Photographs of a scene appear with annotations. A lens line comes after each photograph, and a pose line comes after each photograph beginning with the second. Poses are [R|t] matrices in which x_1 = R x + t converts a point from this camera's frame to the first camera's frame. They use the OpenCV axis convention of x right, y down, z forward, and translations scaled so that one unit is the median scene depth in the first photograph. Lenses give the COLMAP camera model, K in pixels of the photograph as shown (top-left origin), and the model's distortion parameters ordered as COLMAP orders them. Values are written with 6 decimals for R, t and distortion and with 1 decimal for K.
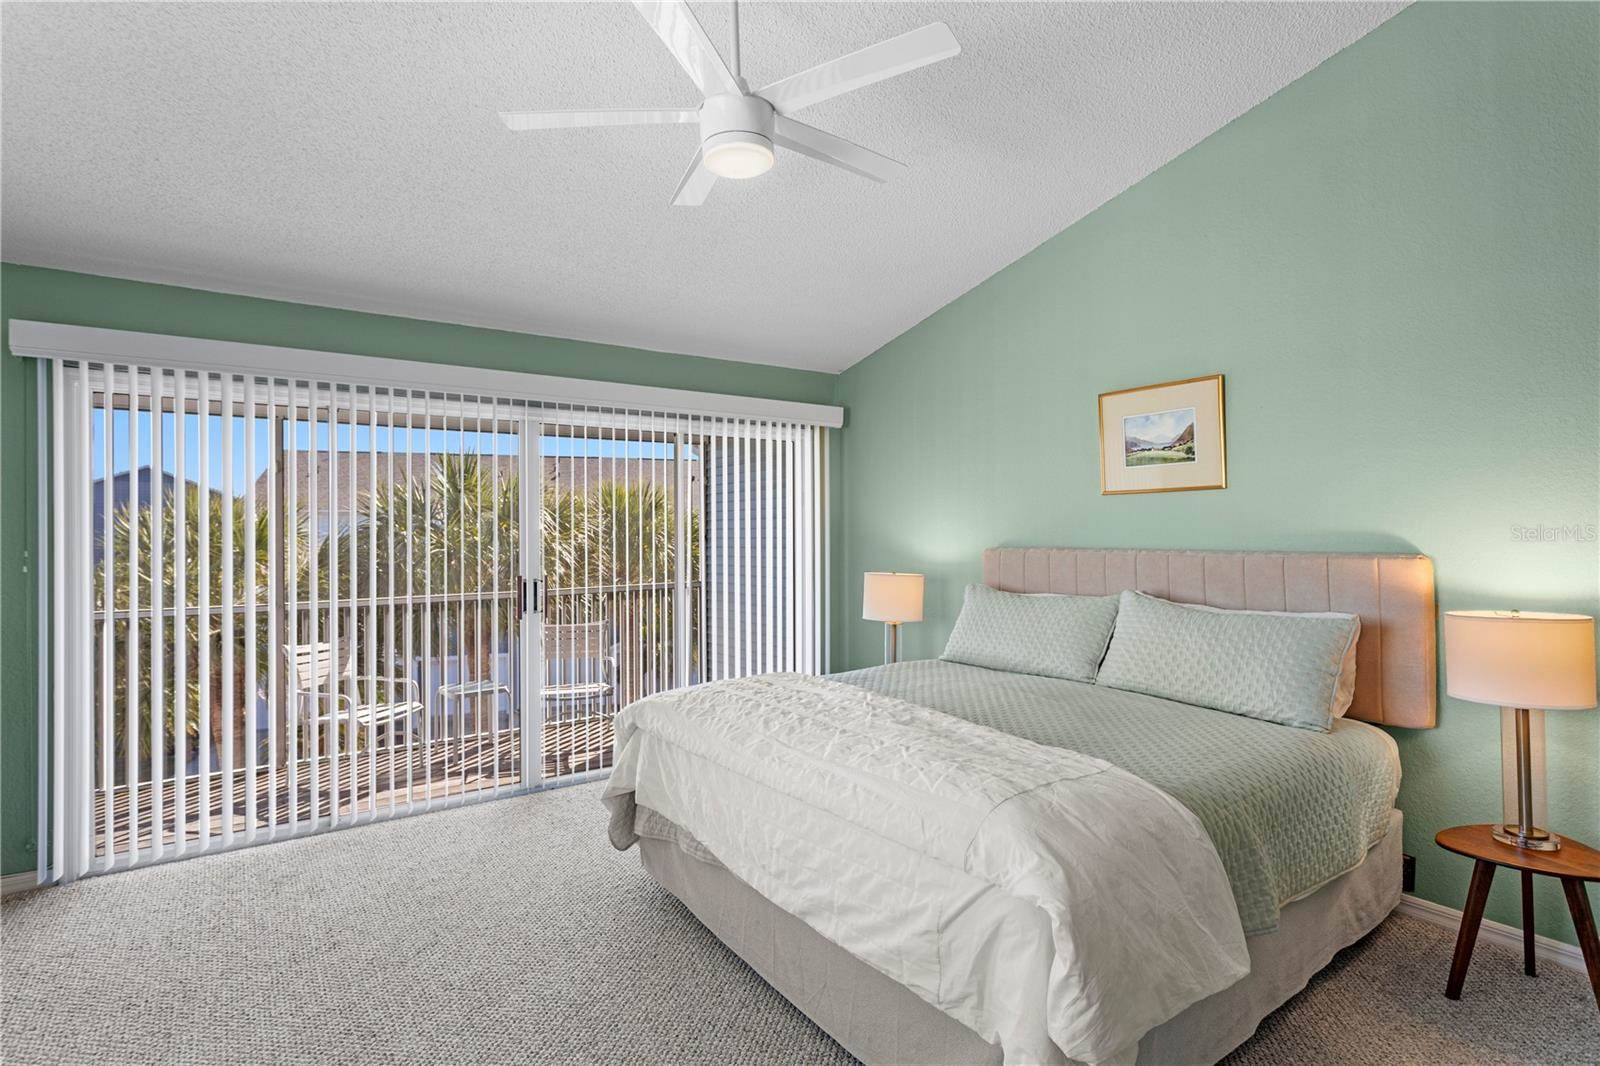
lens RADIAL K [[815.7, 0, 809.5], [0, 815.7, 532.8], [0, 0, 1]] dist [-0.006730, 0.000684]
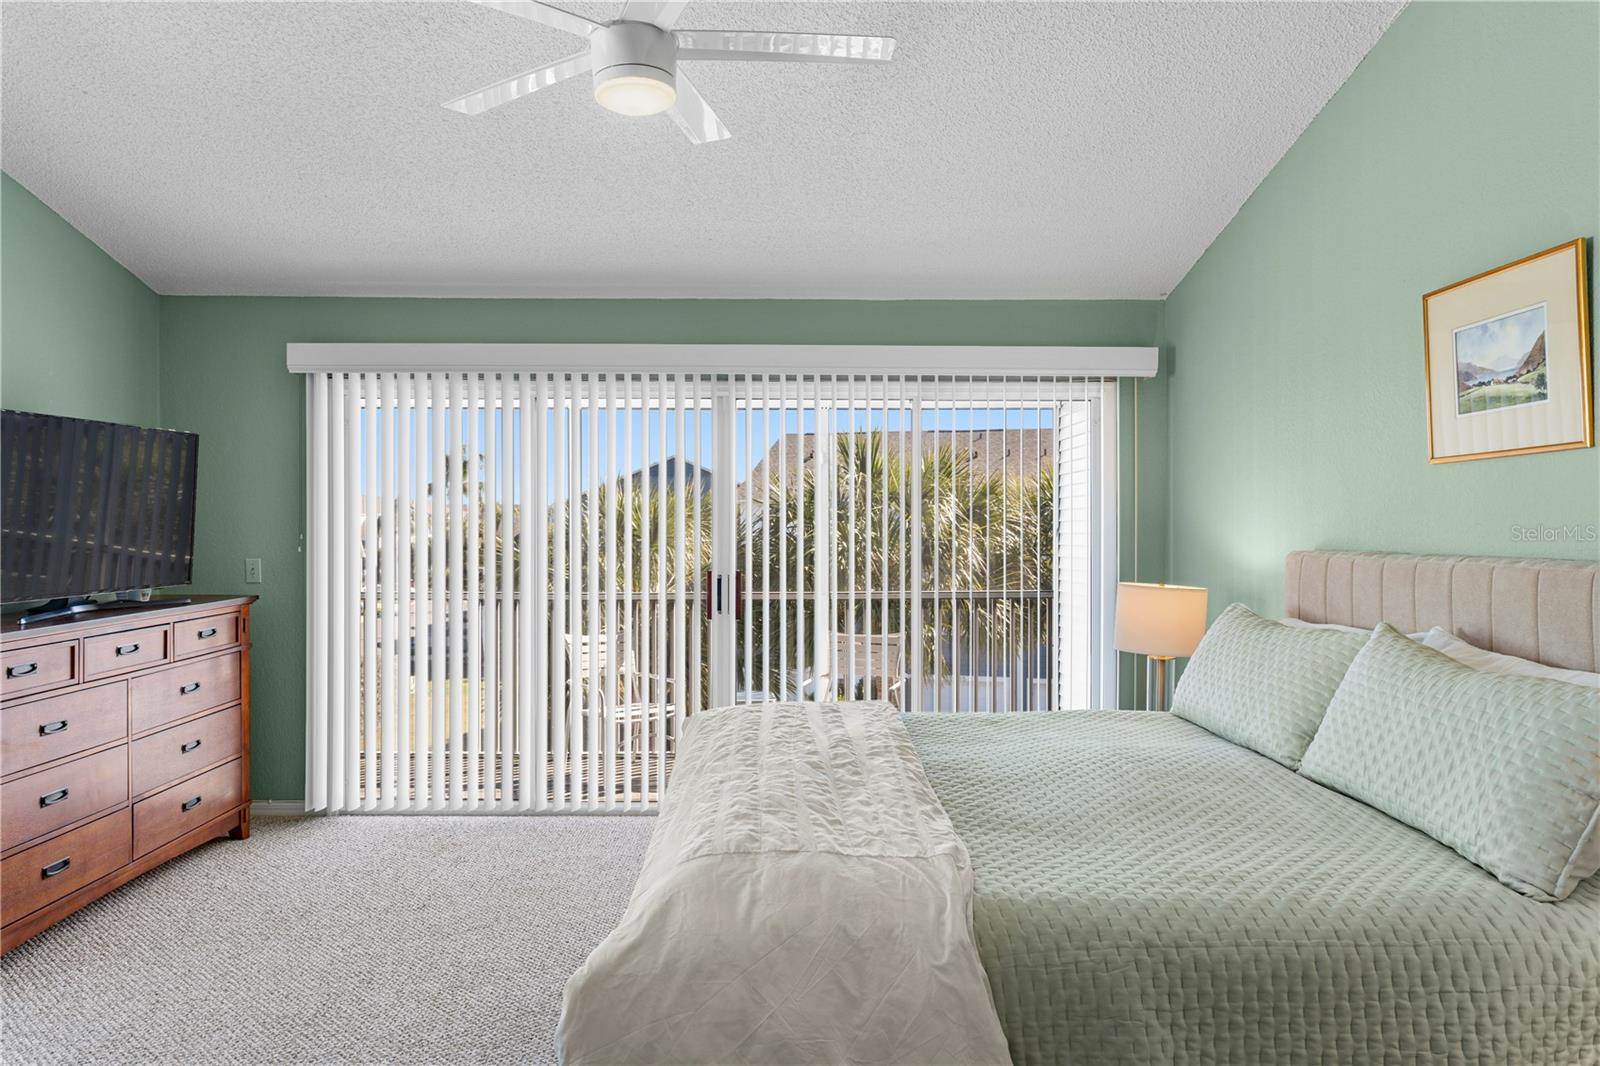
lens RADIAL K [[1084.0, 0, 800.0], [0, 1084.0, 533.0], [0, 0, 1]] dist [-0.005811, -0.000053]
pose [[0.813826, 0.011612, -0.580993, 0.480265], [-0.009736, 0.999932, 0.006347, 0.003478], [0.581027, 0.000491, 0.813884, 0.101032]]
